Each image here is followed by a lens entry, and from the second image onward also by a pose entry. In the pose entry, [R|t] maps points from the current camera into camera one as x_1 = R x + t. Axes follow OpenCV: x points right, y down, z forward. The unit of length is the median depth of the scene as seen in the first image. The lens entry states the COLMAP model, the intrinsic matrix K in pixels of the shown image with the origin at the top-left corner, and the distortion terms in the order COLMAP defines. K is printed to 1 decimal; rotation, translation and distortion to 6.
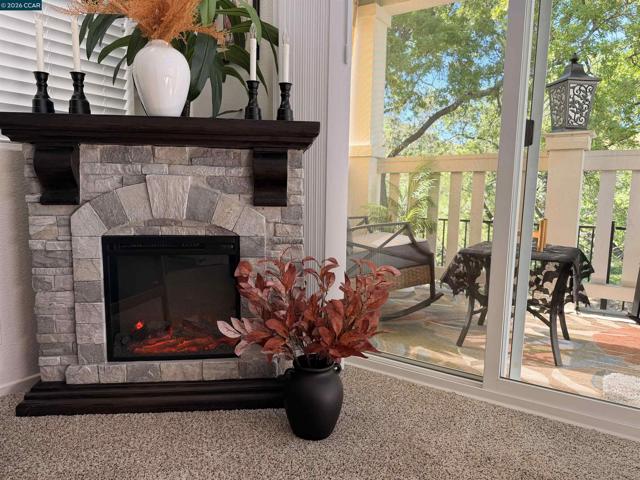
lens RADIAL K [[450.6, 0, 321.7], [0, 450.6, 242.5], [0, 0, 1]] dist [0.037237, -0.038170]
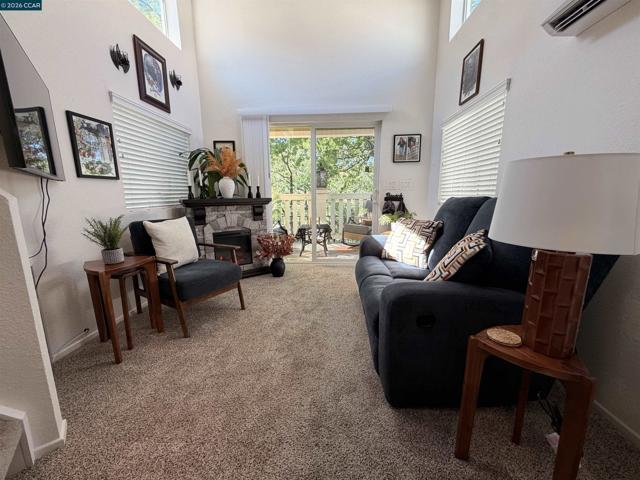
lens RADIAL K [[256.2, 0, 318.2], [0, 256.2, 240.5], [0, 0, 1]] dist [0.000414, -0.000312]
pose [[0.868629, -0.112347, 0.482557, -0.696856], [0.081962, 0.993117, 0.083676, -0.052904], [-0.488636, -0.033132, 0.871858, -1.028598]]
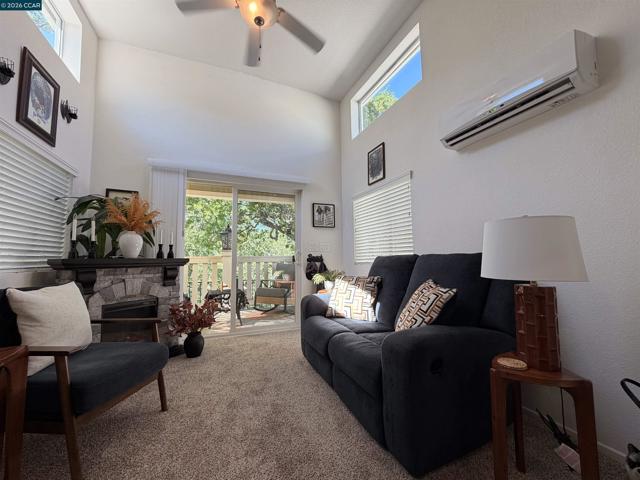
lens RADIAL K [[256.2, 0, 318.3], [0, 256.2, 240.7], [0, 0, 1]] dist [0.000414, -0.000312]
pose [[0.564683, 0.038279, 0.824420, -0.934965], [0.116103, 0.985305, -0.125273, -0.048891], [-0.817100, 0.166457, 0.551941, -0.749875]]
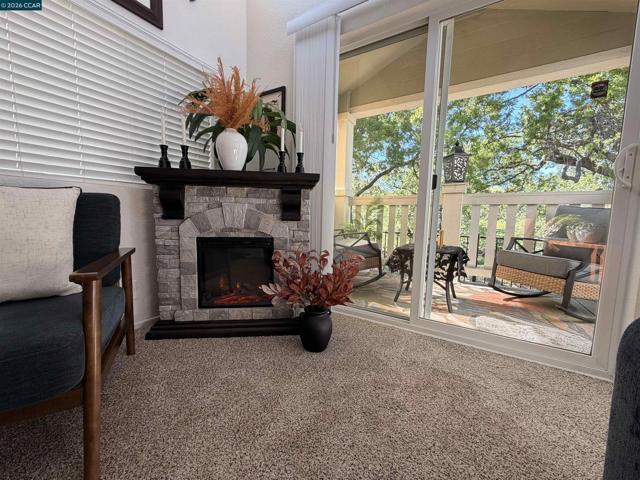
lens RADIAL K [[256.2, 0, 319.6], [0, 256.2, 239.5], [0, 0, 1]] dist [0.000414, -0.000312]
pose [[0.999832, 0.004278, 0.017841, -0.019628], [-0.003790, 0.999620, -0.027317, 0.019312], [-0.017951, 0.027245, 0.999468, -0.009501]]
